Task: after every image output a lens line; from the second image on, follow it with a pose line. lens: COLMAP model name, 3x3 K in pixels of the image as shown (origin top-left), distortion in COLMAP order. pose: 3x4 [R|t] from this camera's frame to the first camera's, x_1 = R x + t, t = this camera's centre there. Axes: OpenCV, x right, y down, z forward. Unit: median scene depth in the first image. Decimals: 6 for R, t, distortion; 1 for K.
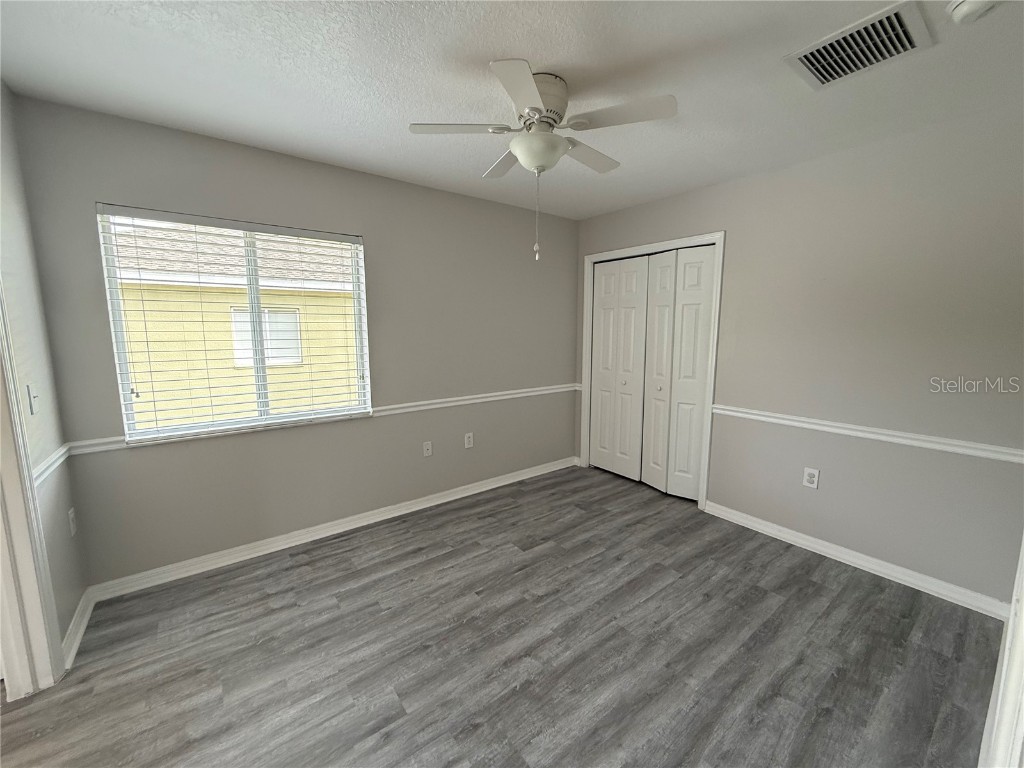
lens RADIAL K [[409.8, 0, 515.3], [0, 409.8, 384.5], [0, 0, 1]] dist [0.000275, -0.000050]
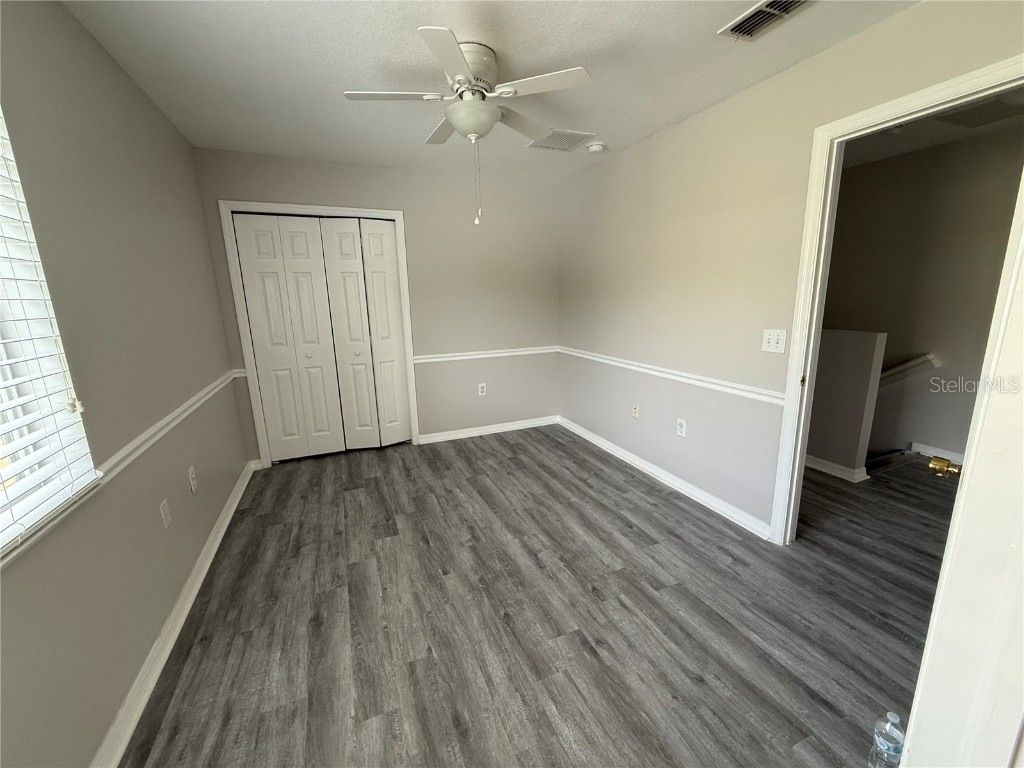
lens RADIAL K [[409.8, 0, 509.7], [0, 409.8, 383.5], [0, 0, 1]] dist [0.000275, -0.000050]
pose [[0.250019, -0.209420, 0.945322, -0.808974], [0.153234, 0.972583, 0.174932, -0.056774], [-0.956039, 0.101119, 0.275255, 0.522643]]
